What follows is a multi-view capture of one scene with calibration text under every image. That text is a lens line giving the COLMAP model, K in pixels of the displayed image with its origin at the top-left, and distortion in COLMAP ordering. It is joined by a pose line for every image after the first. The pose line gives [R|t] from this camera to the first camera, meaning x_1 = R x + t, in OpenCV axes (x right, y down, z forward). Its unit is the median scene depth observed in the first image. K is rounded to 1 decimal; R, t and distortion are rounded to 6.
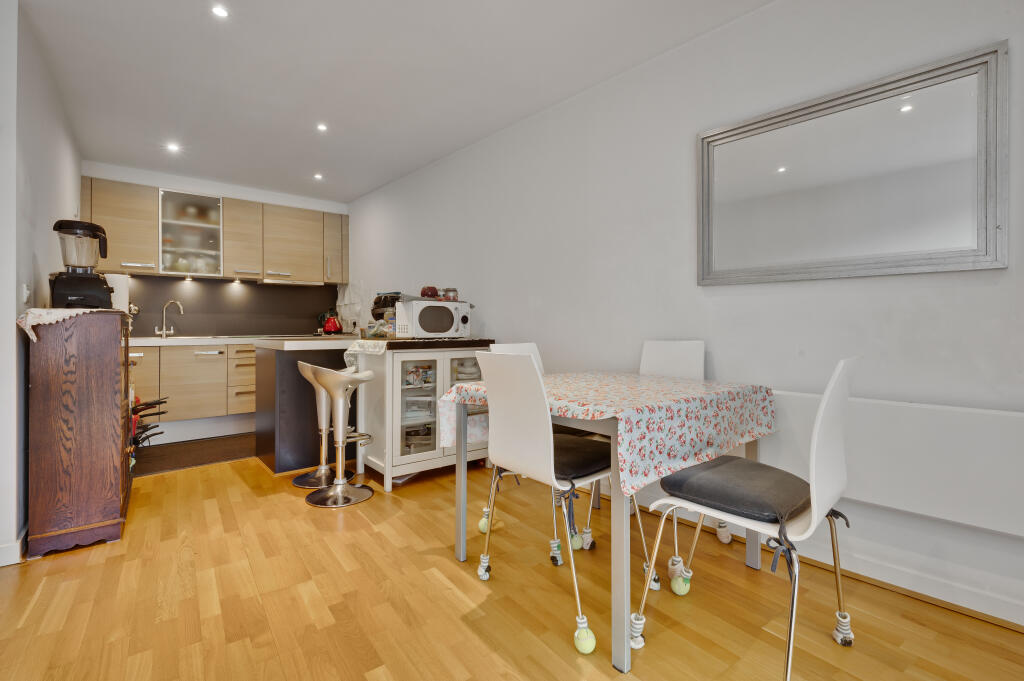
lens RADIAL K [[451.8, 0, 508.6], [0, 451.8, 327.4], [0, 0, 1]] dist [-0.000295, -0.000021]
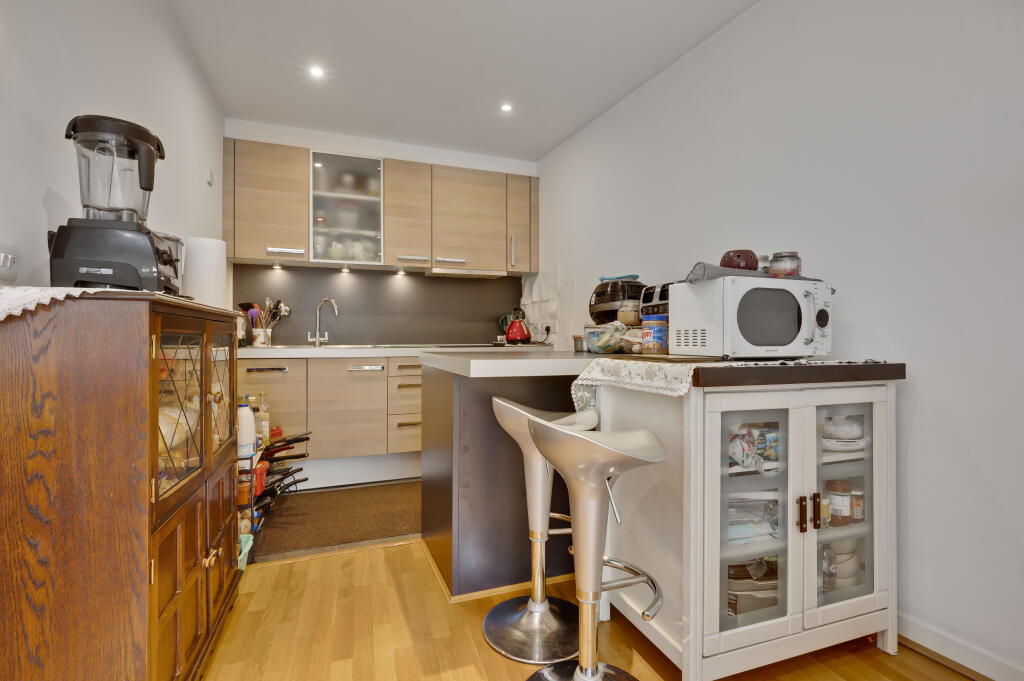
lens RADIAL K [[469.3, 0, 512.0], [0, 469.3, 340.5], [0, 0, 1]] dist [-0.000147, 0.000145]
pose [[0.947941, 0.008580, -0.318329, -0.216582], [-0.005196, 0.999921, 0.011477, 0.001664], [0.318402, -0.009226, 0.947911, 0.390250]]
